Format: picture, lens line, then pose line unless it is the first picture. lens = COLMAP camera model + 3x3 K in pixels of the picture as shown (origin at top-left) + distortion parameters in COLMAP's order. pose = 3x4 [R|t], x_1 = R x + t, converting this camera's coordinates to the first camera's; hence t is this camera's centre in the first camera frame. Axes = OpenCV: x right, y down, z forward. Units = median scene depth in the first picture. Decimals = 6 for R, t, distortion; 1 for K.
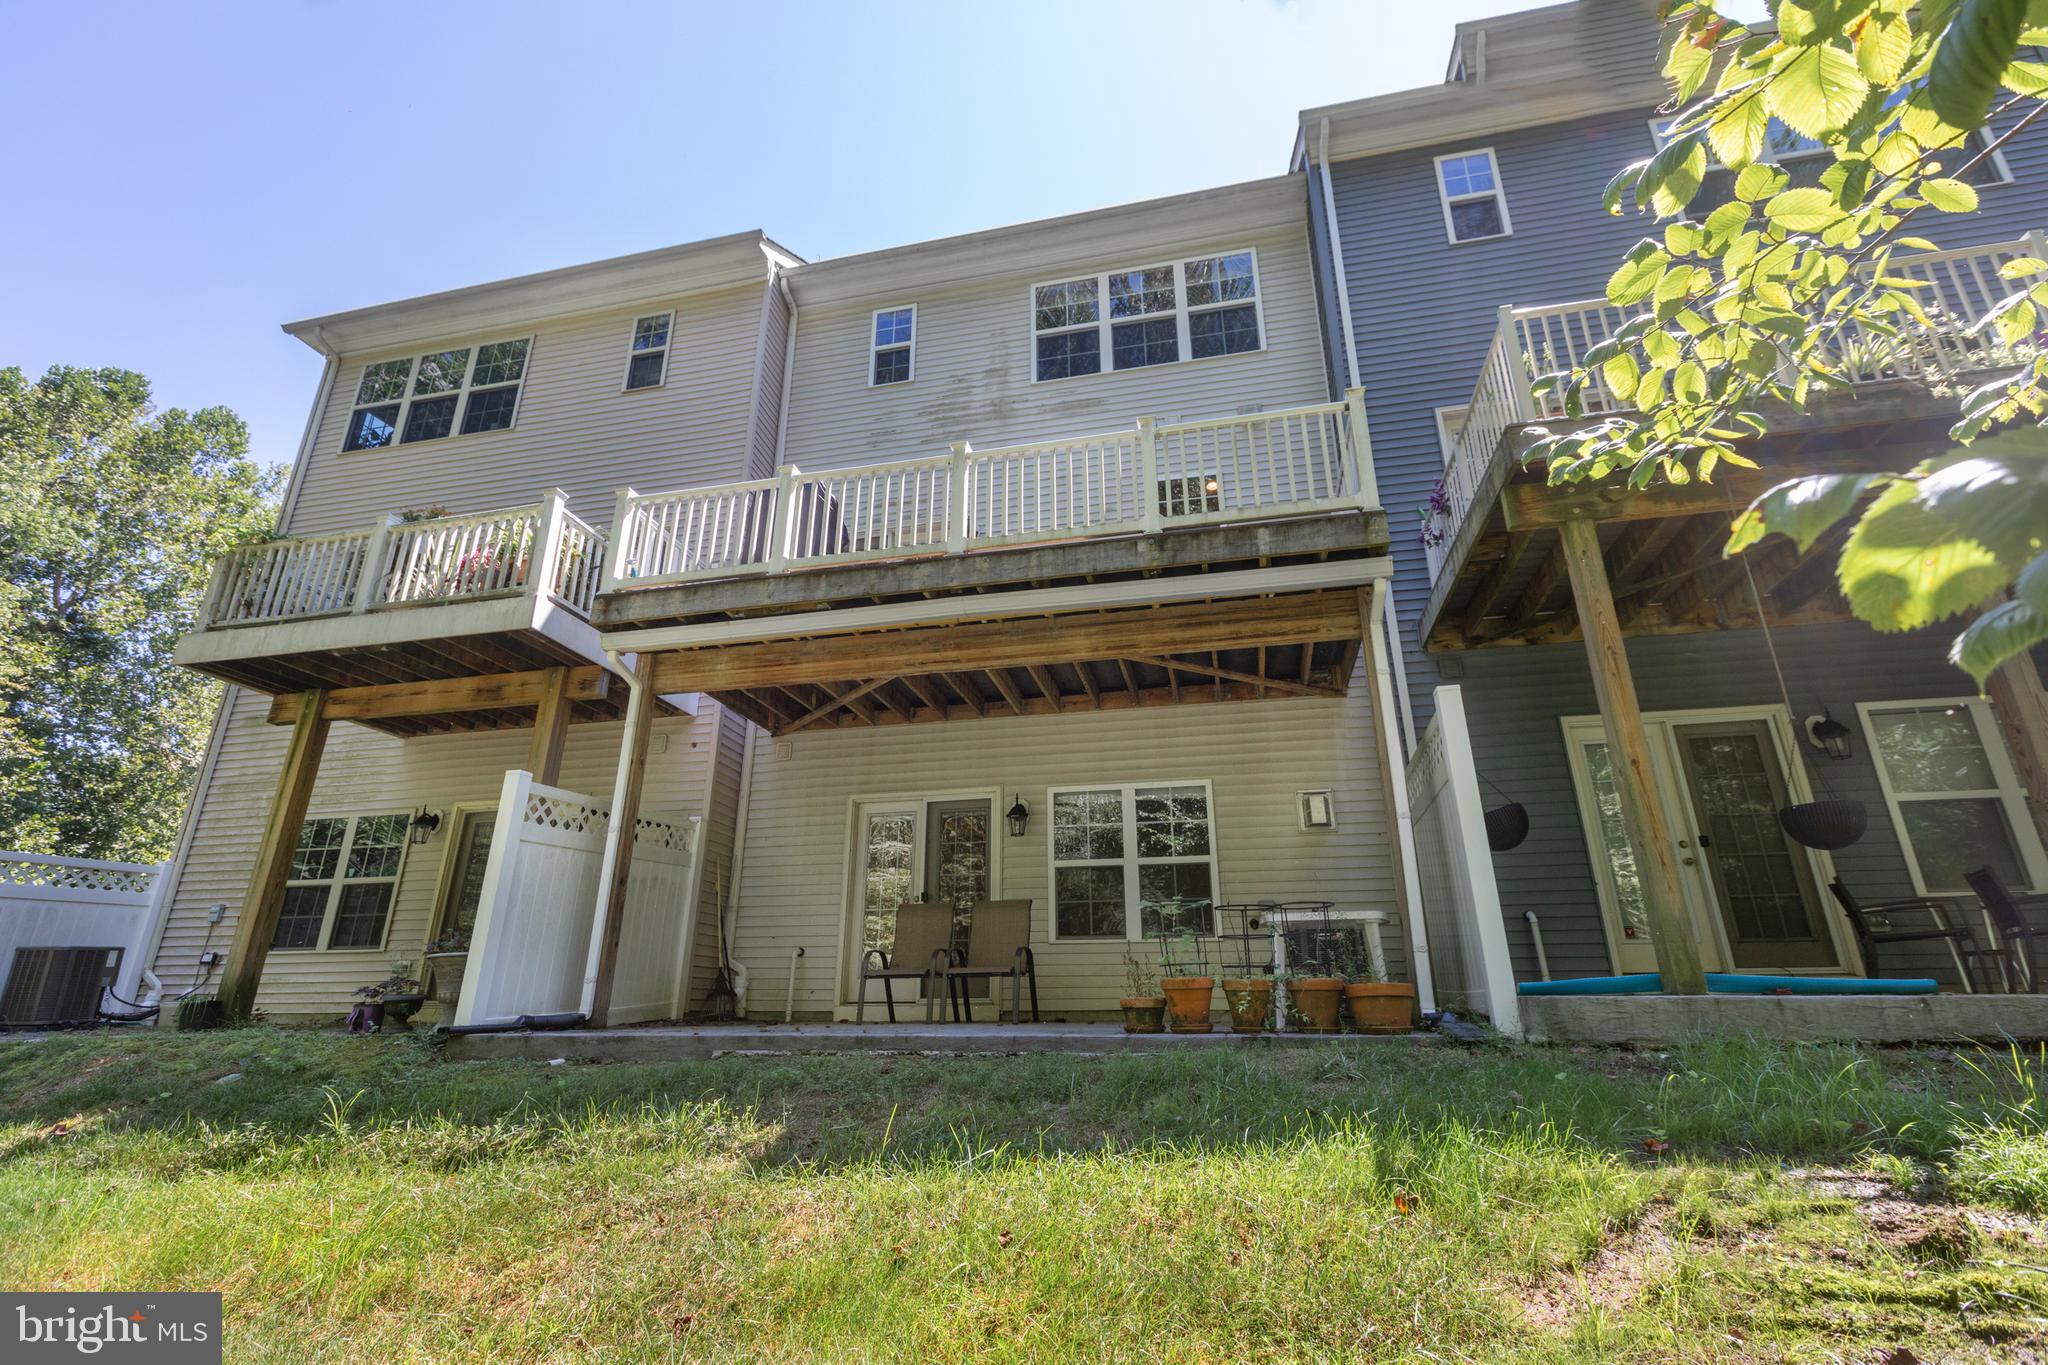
lens RADIAL K [[885.8, 0, 992.7], [0, 885.8, 624.9], [0, 0, 1]] dist [-0.002653, 0.001291]
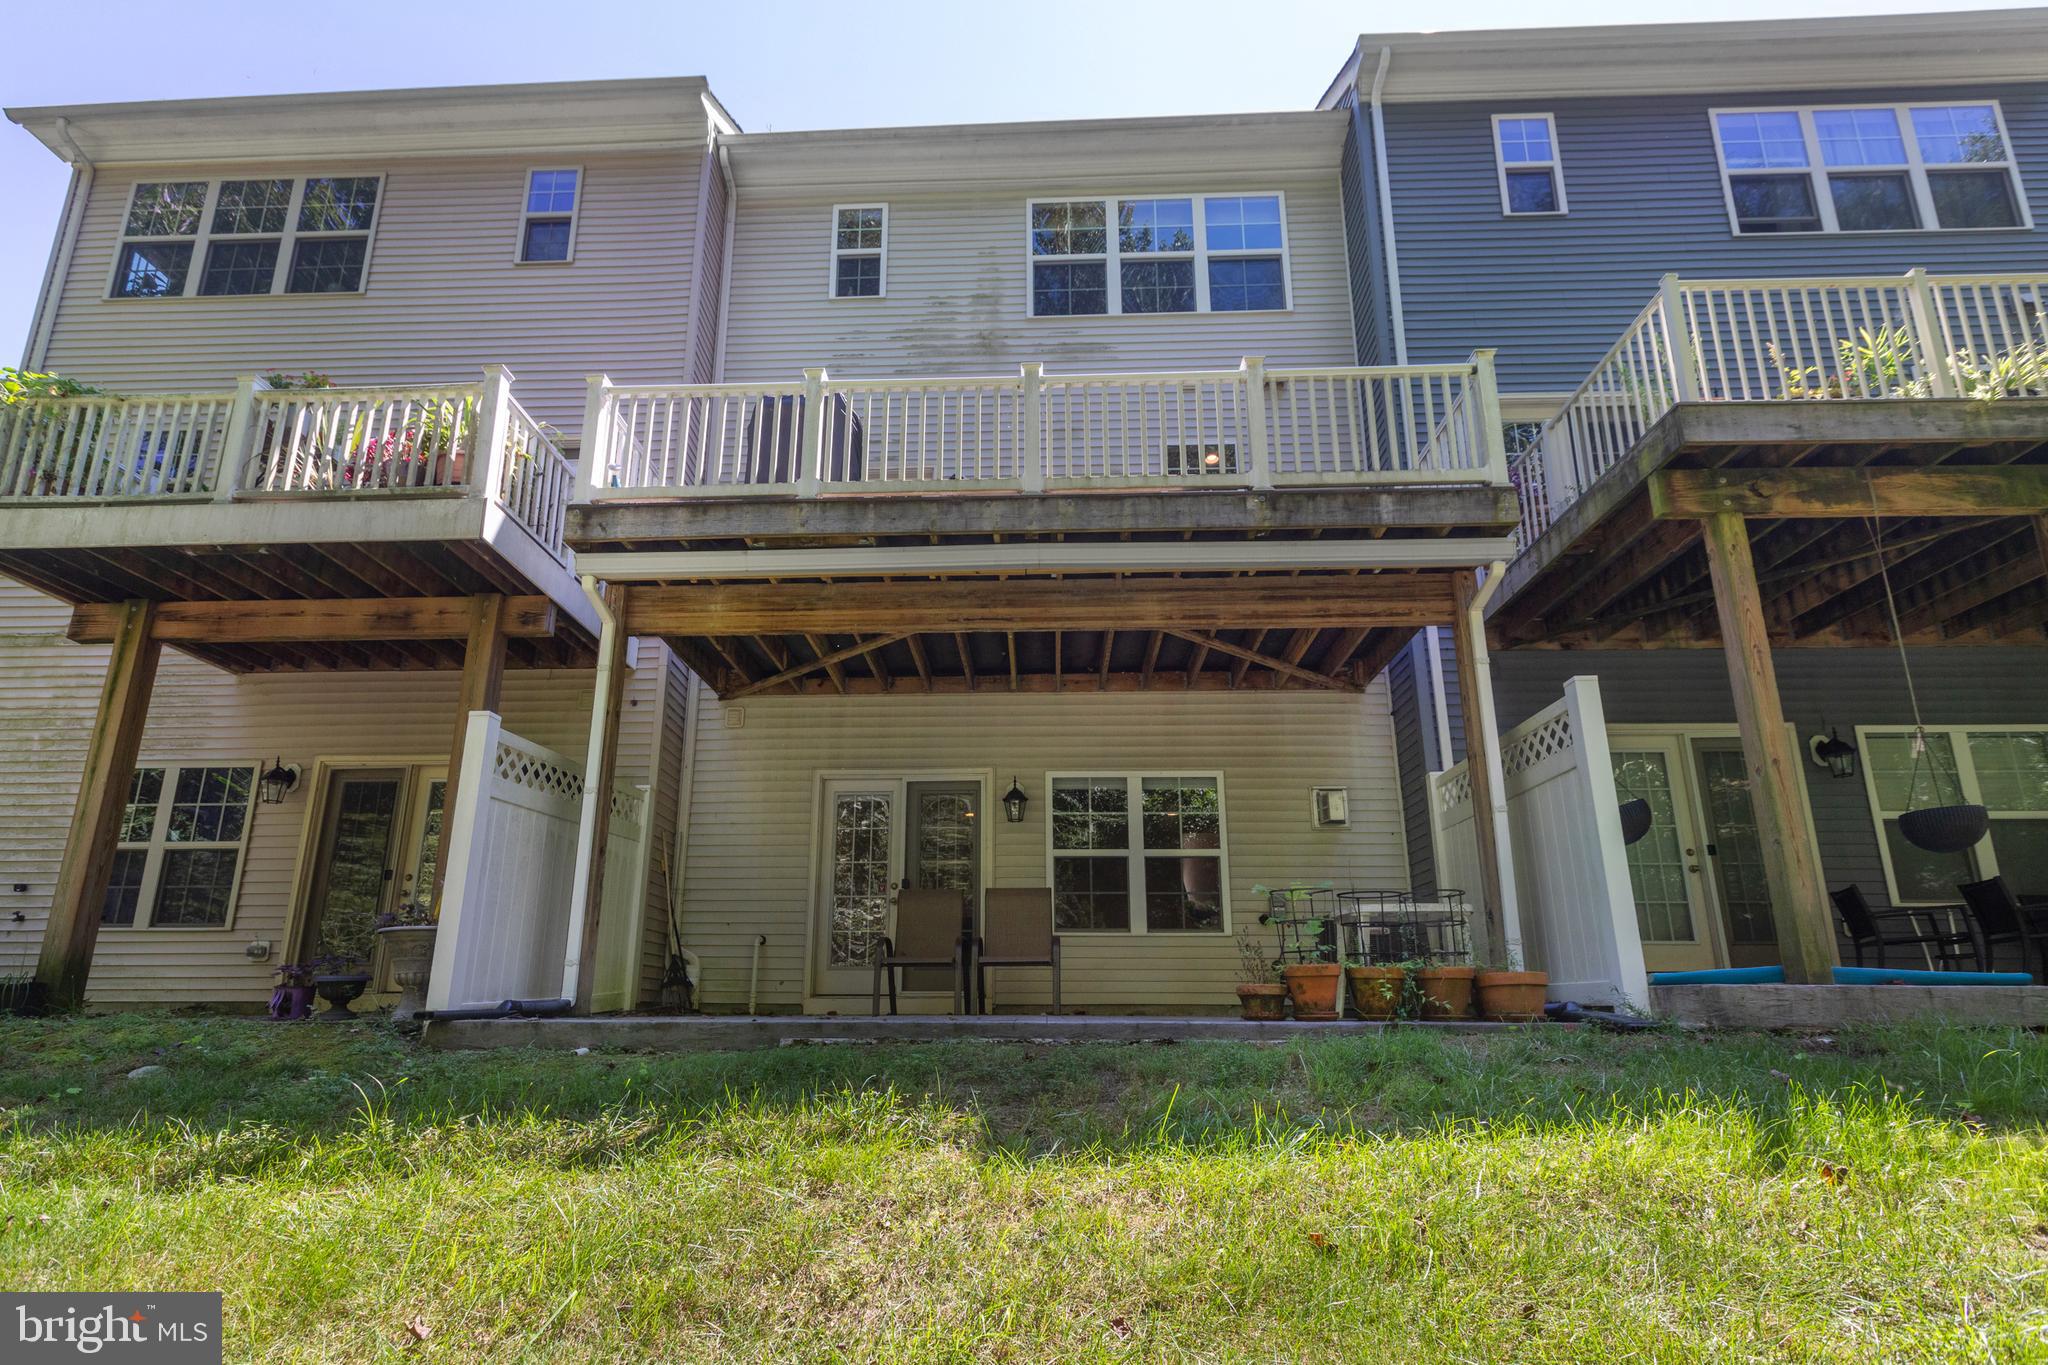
lens RADIAL K [[951.5, 0, 966.4], [0, 951.5, 729.7], [0, 0, 1]] dist [-0.007384, 0.006367]
pose [[0.984157, 0.056990, 0.167892, -0.204847], [-0.076411, 0.990813, 0.111580, 0.041154], [-0.159991, -0.122641, 0.979470, 0.061620]]
